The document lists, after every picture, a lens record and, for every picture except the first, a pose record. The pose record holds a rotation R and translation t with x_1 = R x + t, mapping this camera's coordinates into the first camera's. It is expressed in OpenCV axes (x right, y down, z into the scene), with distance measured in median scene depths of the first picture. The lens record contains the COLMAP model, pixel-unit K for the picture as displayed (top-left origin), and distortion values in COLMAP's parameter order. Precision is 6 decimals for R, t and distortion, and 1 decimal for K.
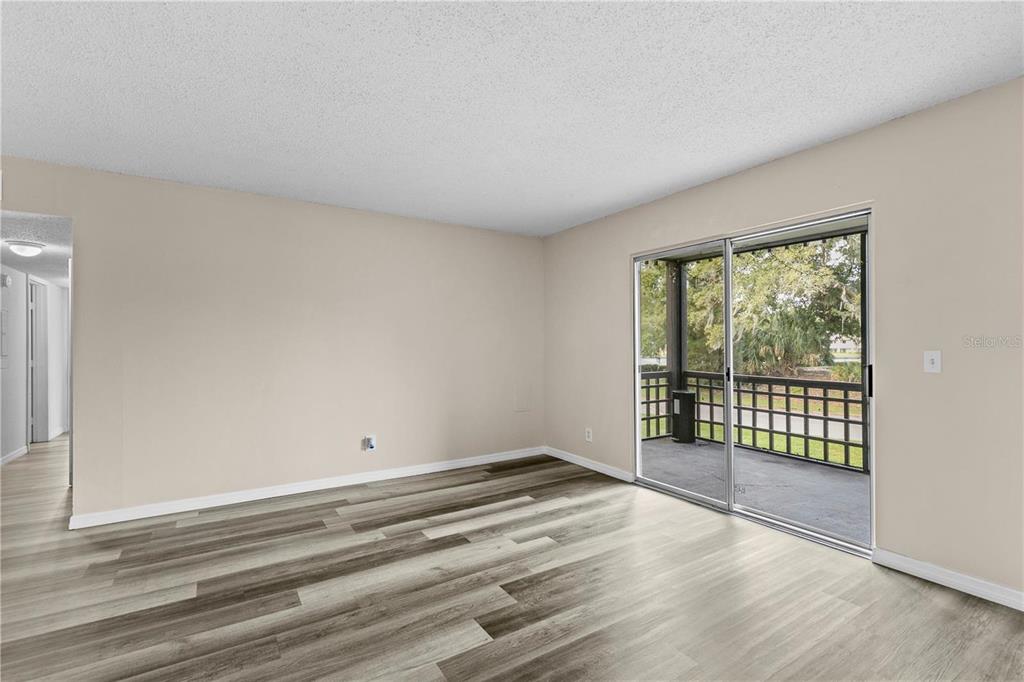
lens RADIAL K [[467.4, 0, 511.5], [0, 467.4, 345.7], [0, 0, 1]] dist [0.003565, -0.001536]
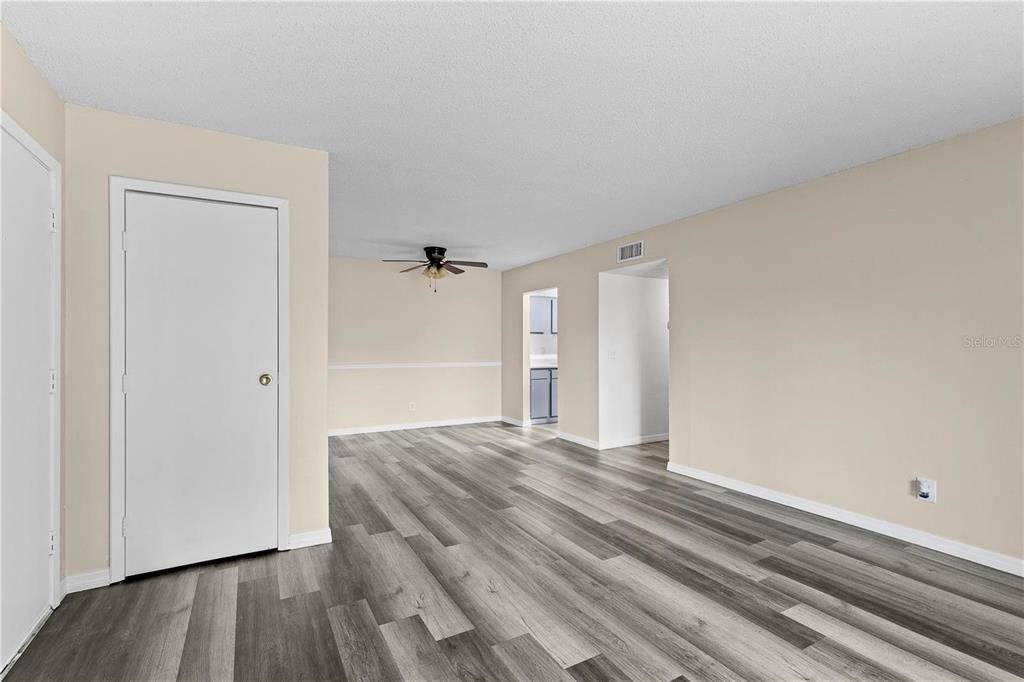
lens RADIAL K [[467.4, 0, 506.1], [0, 467.4, 341.0], [0, 0, 1]] dist [0.003565, -0.001536]
pose [[-0.064694, -0.004225, -0.997896, 0.533203], [0.001858, 0.999989, -0.004354, -0.005757], [0.997903, -0.002135, -0.064686, 0.569463]]
